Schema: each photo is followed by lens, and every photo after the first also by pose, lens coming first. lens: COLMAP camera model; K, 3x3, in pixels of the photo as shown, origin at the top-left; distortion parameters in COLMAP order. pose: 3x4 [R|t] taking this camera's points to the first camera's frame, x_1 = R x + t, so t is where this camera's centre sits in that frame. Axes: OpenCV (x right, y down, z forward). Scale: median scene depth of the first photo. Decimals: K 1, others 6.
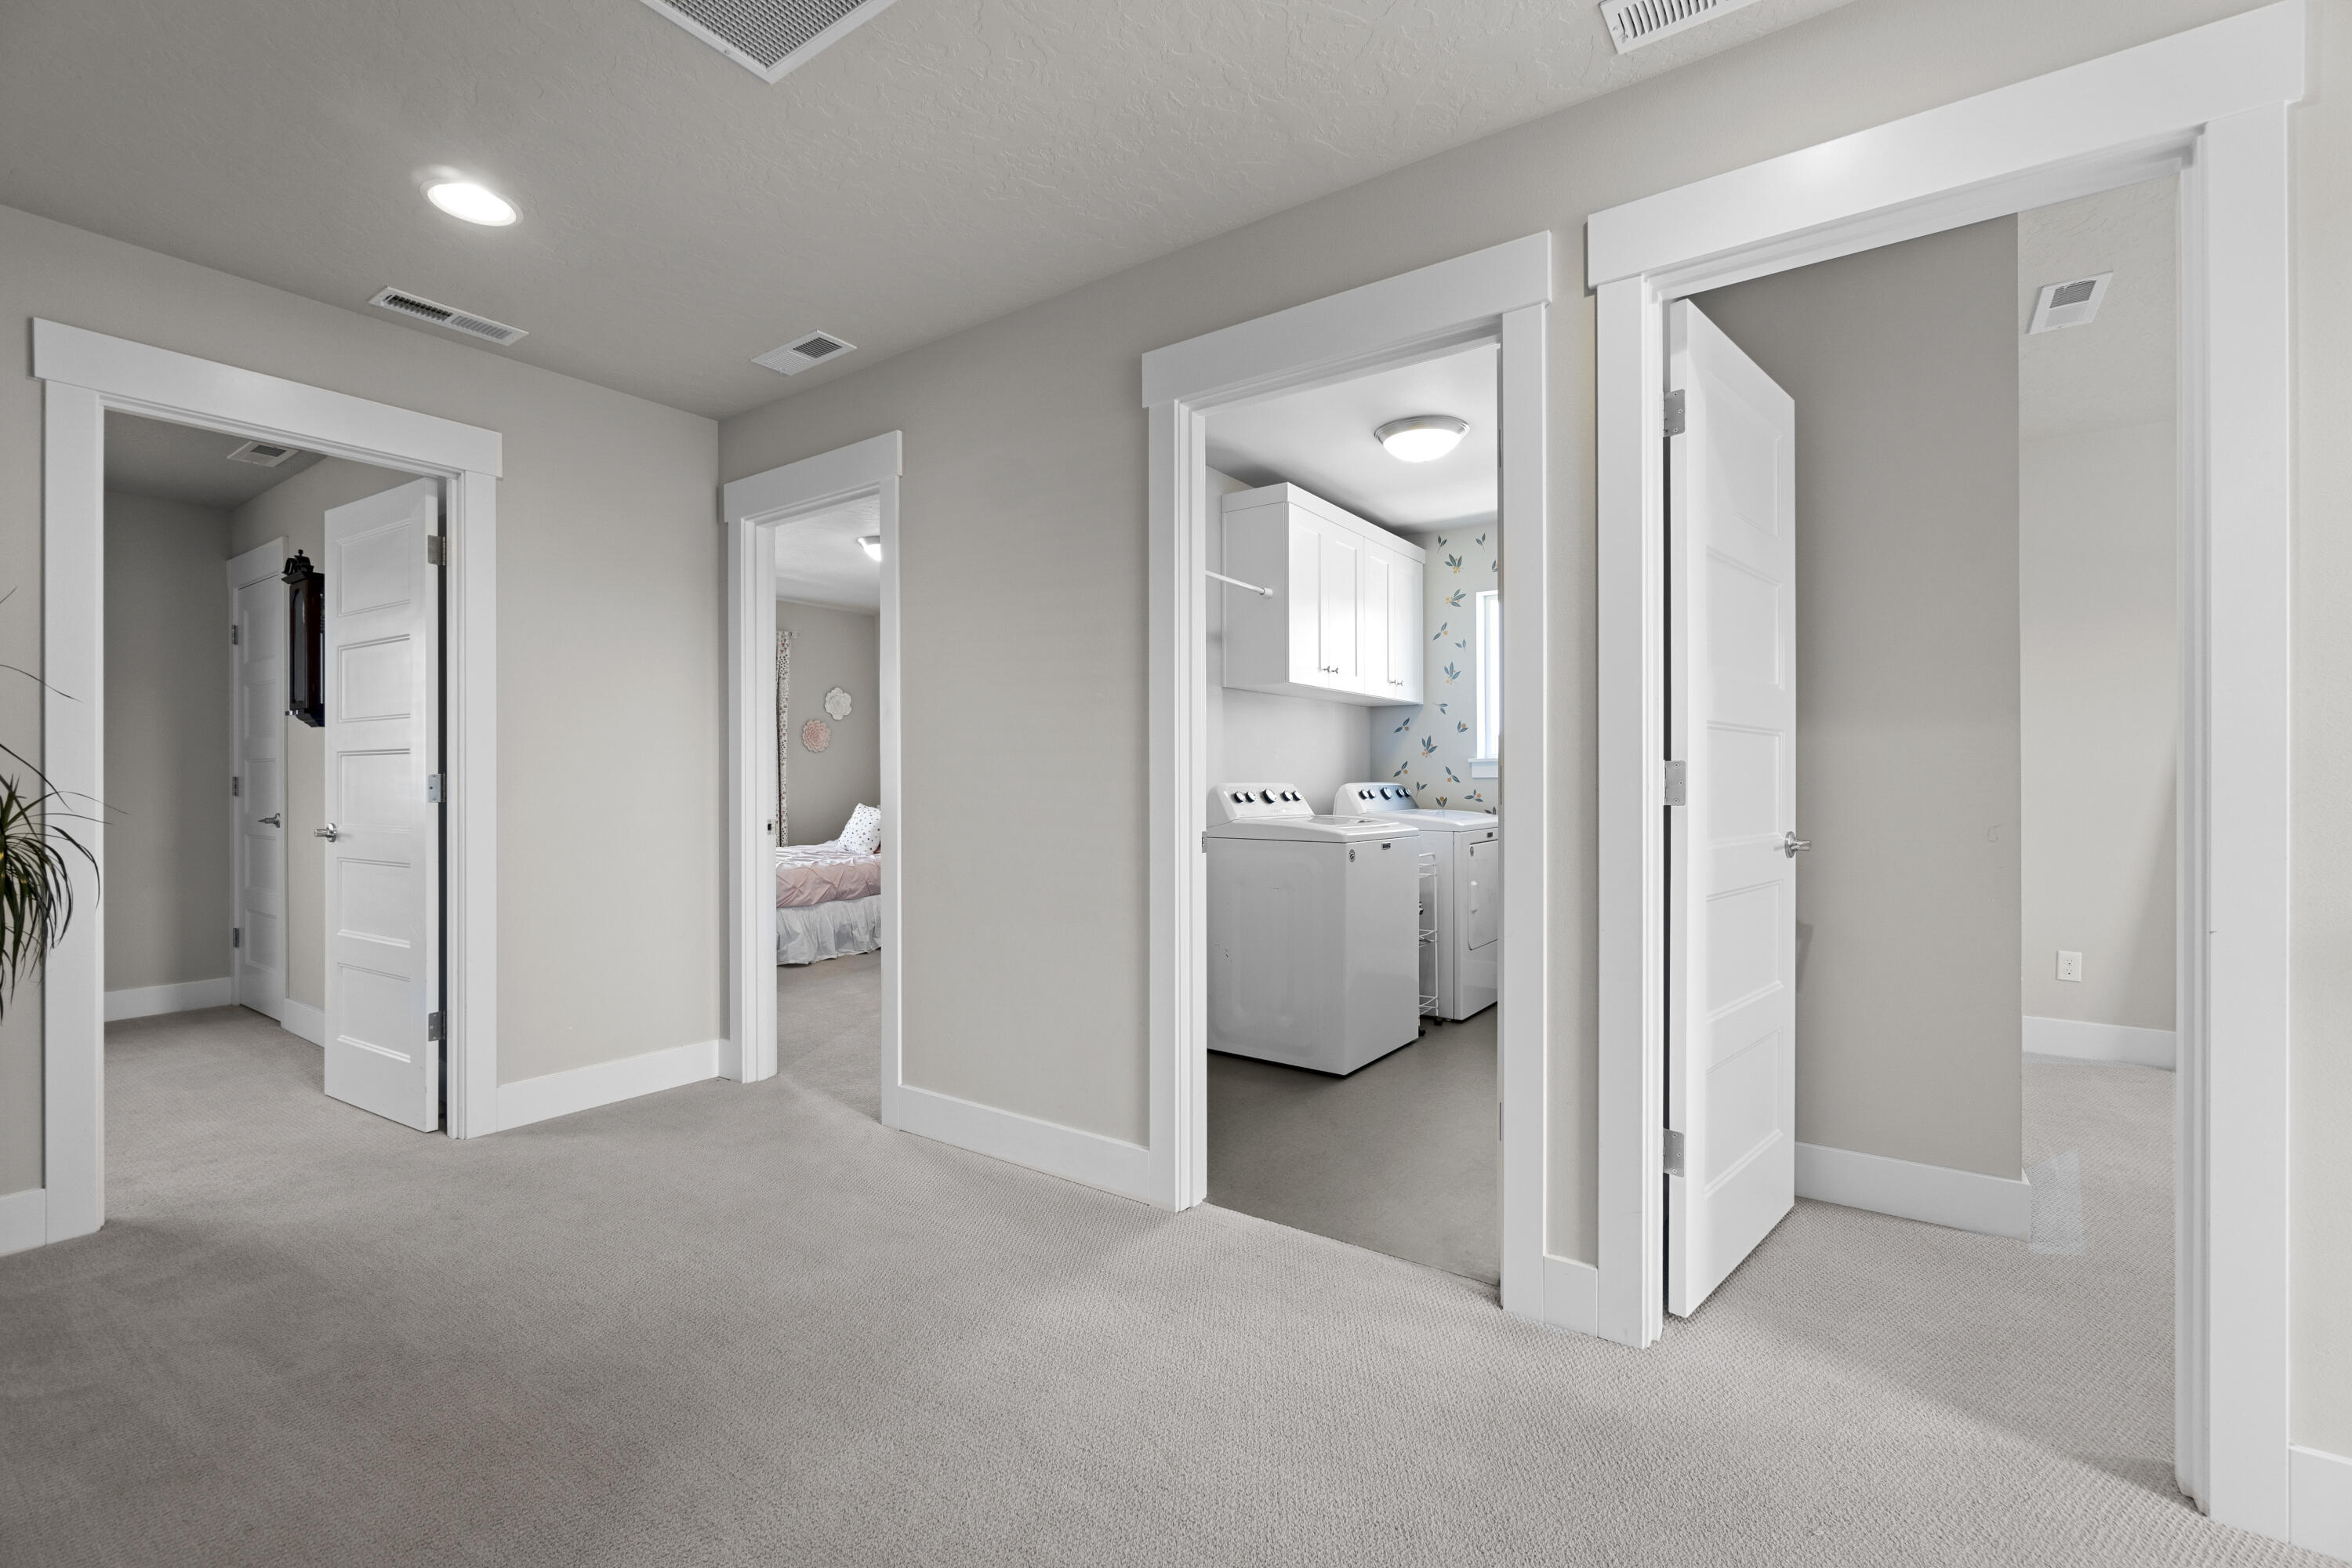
lens RADIAL K [[1026.7, 0, 1195.6], [0, 1026.7, 798.6], [0, 0, 1]] dist [-0.002094, 0.000271]
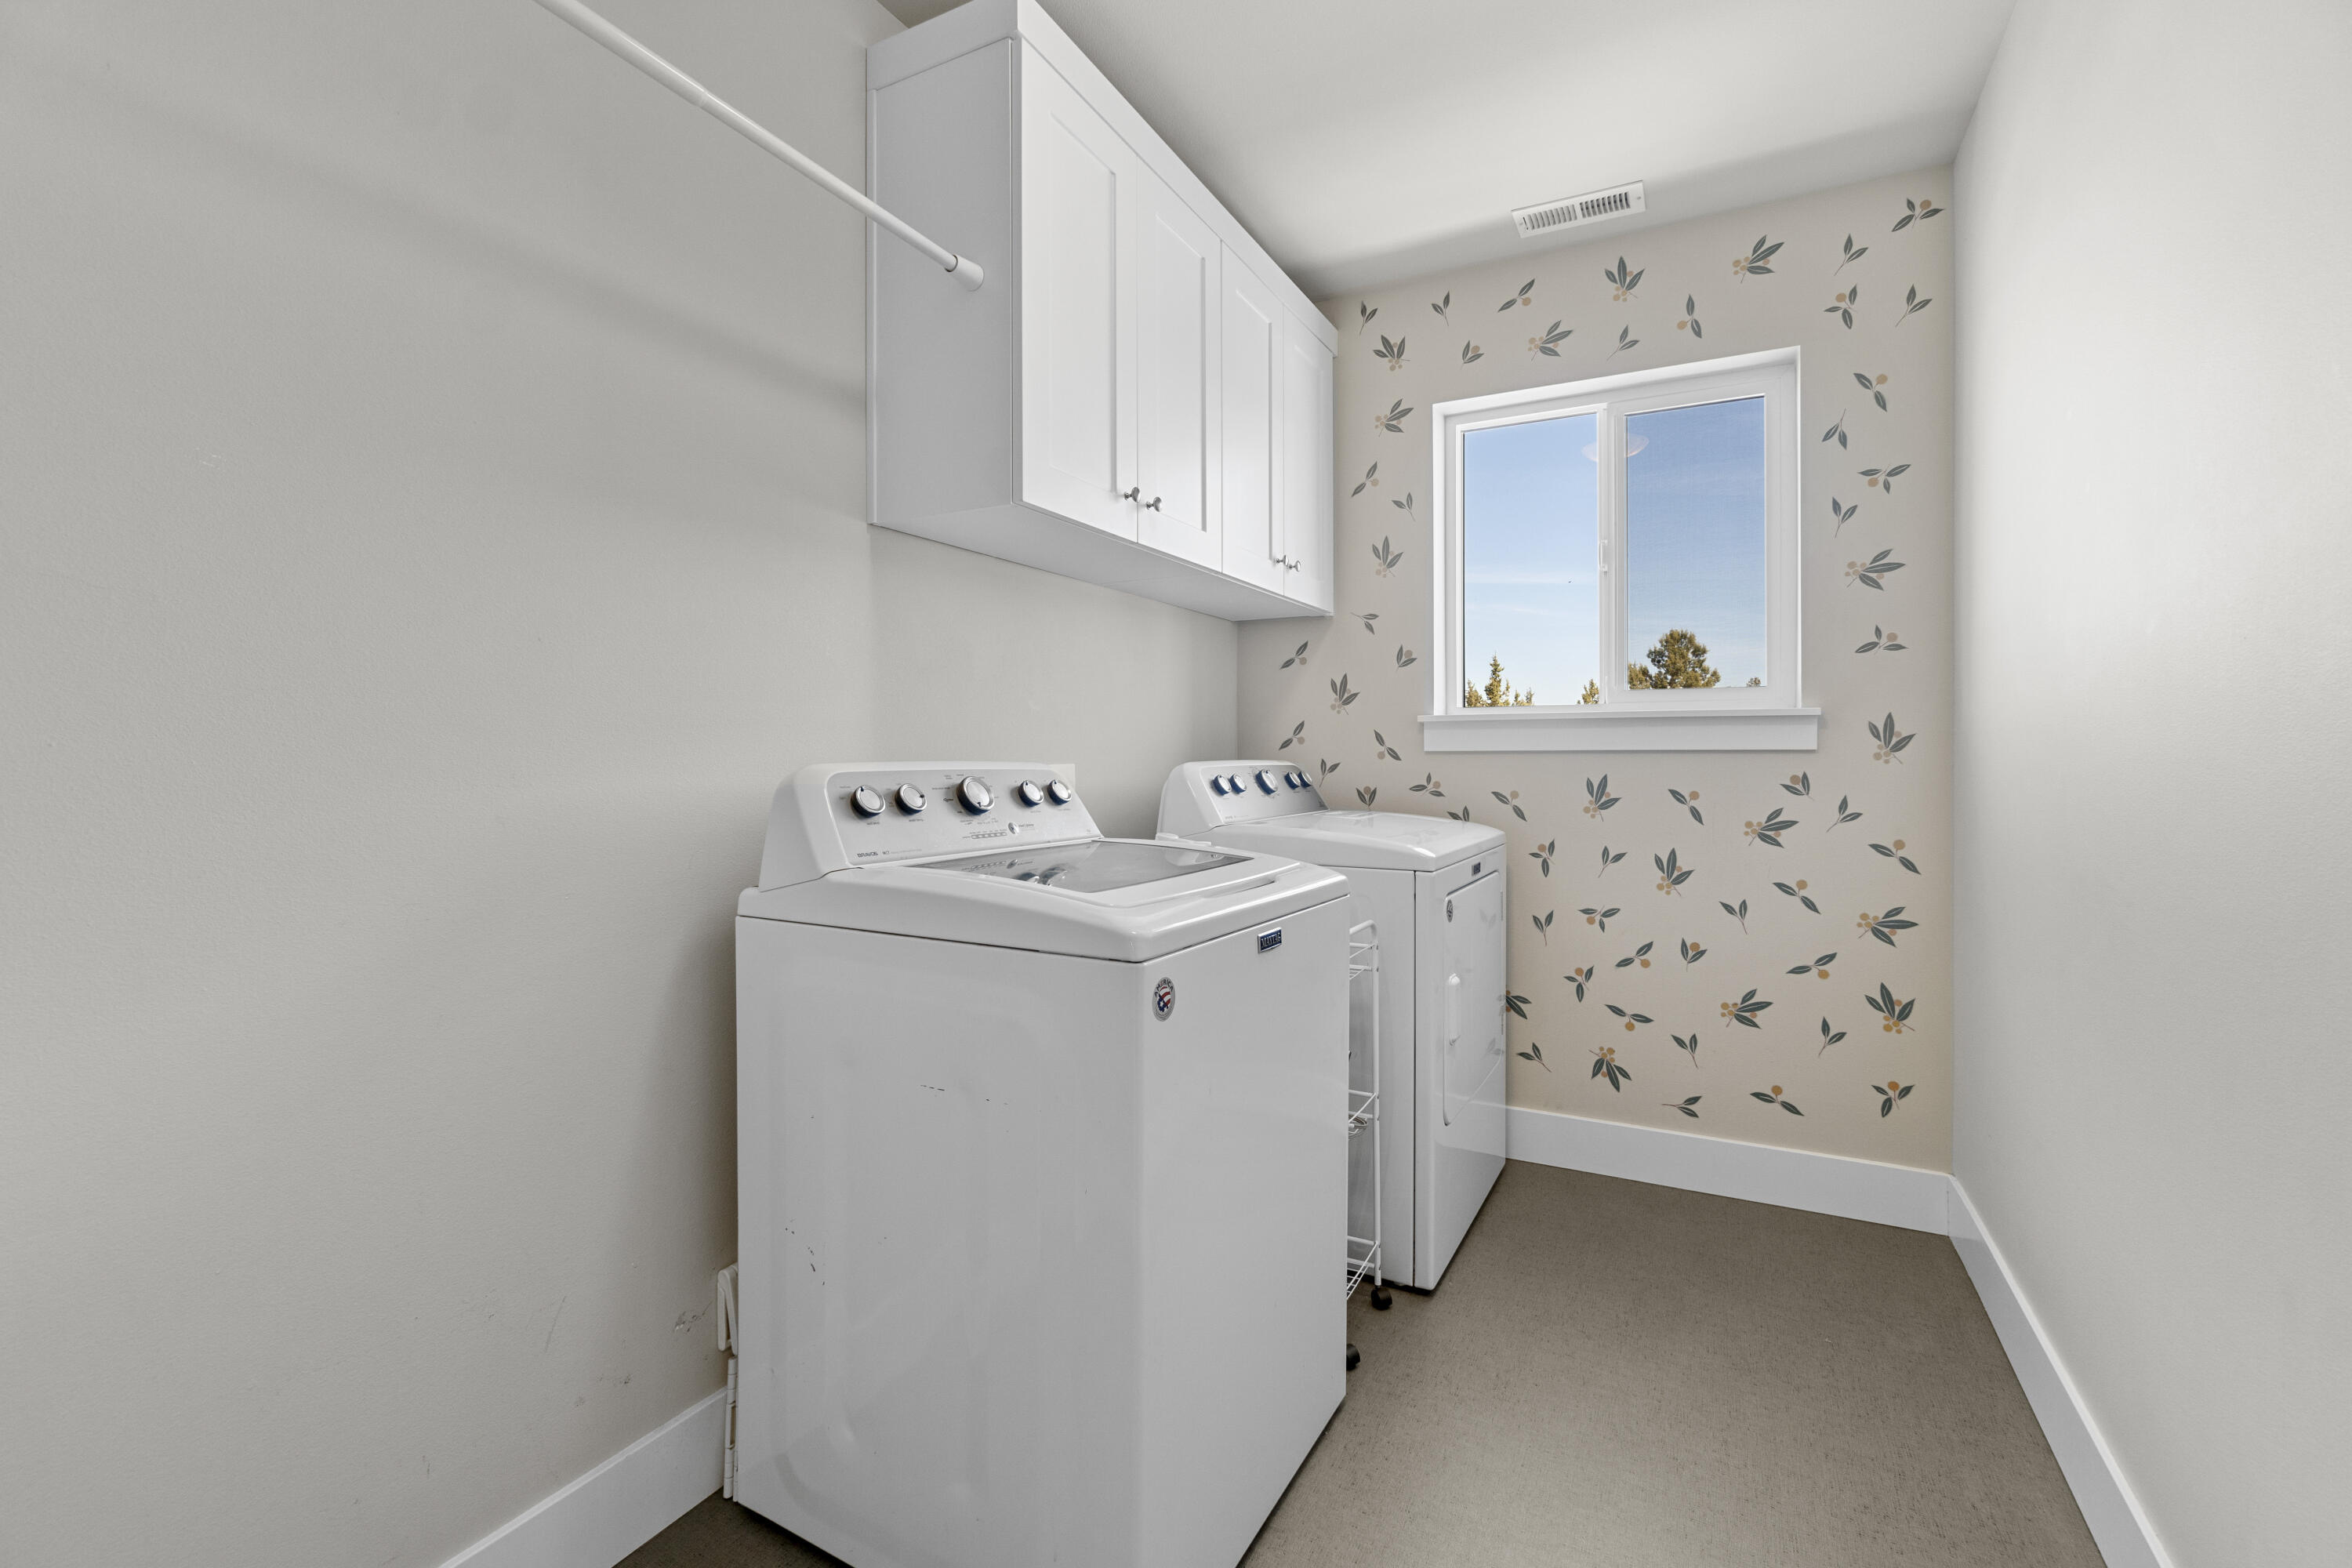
lens RADIAL K [[1026.7, 0, 1195.6], [0, 1026.7, 798.6], [0, 0, 1]] dist [-0.002094, 0.000271]
pose [[0.992923, -0.003993, 0.118693, 0.087405], [0.001112, 0.999703, 0.024328, -0.008907], [-0.118755, -0.024024, 0.992633, 0.482092]]
